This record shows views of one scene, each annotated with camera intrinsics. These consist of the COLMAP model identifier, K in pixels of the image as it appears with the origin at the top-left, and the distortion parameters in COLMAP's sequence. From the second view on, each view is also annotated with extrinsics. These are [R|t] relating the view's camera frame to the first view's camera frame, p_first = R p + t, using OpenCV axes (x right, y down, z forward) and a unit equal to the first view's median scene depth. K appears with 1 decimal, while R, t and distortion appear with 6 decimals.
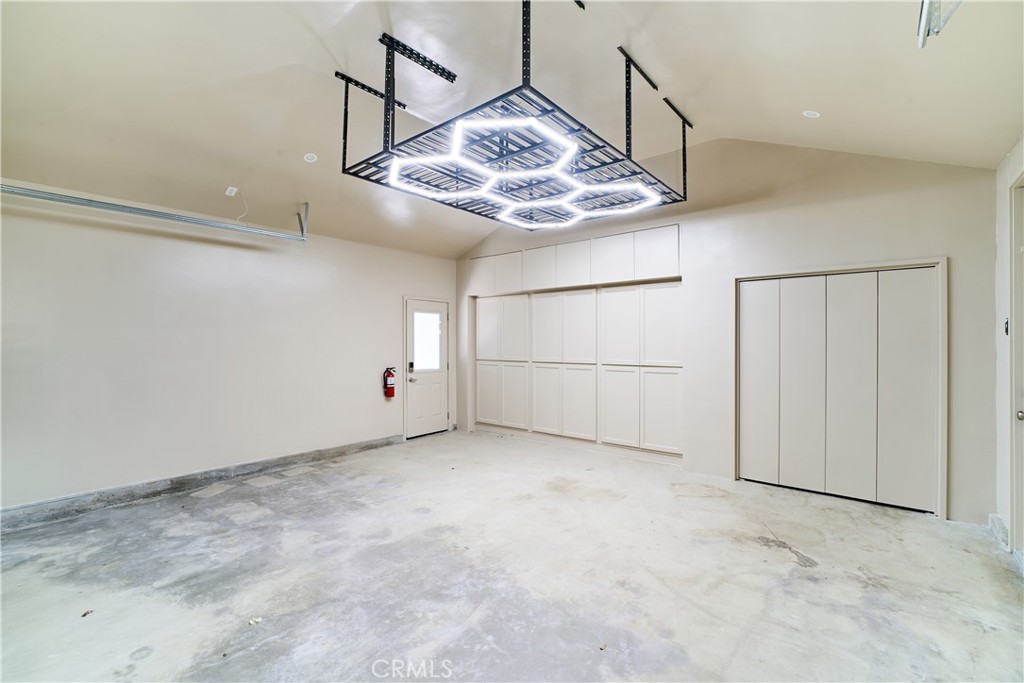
lens RADIAL K [[440.4, 0, 514.4], [0, 440.4, 336.5], [0, 0, 1]] dist [0.000241, 0.000407]
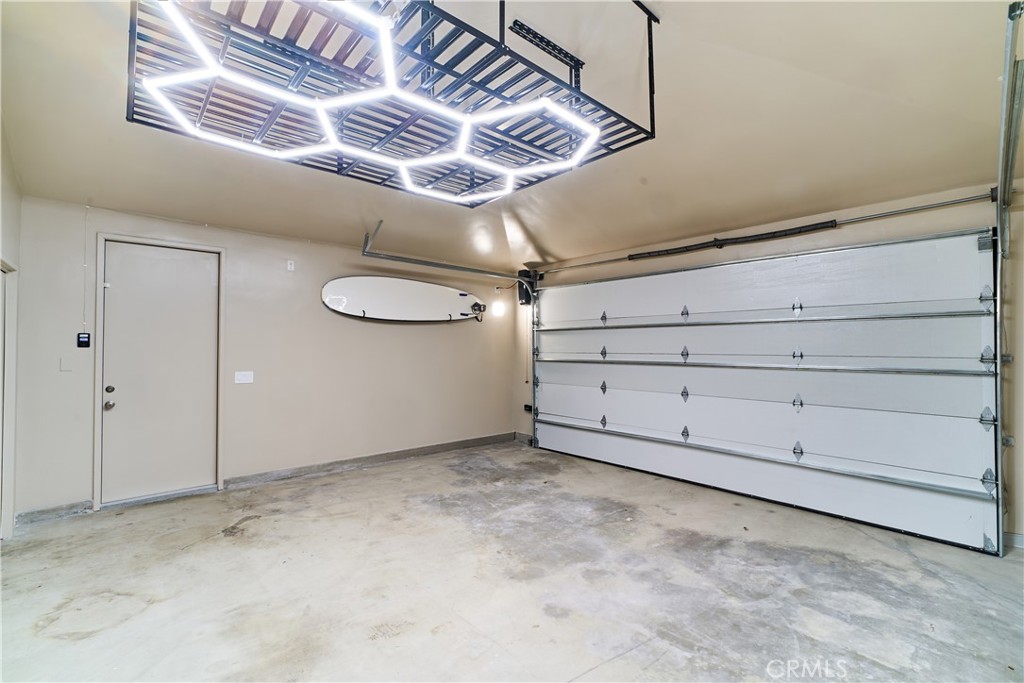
lens RADIAL K [[440.4, 0, 511.4], [0, 440.4, 344.1], [0, 0, 1]] dist [0.000241, 0.000407]
pose [[-0.989204, 0.000092, 0.146545, -0.304700], [-0.002473, 0.999847, -0.017318, 0.005558], [-0.146524, -0.017494, -0.989052, 2.139310]]
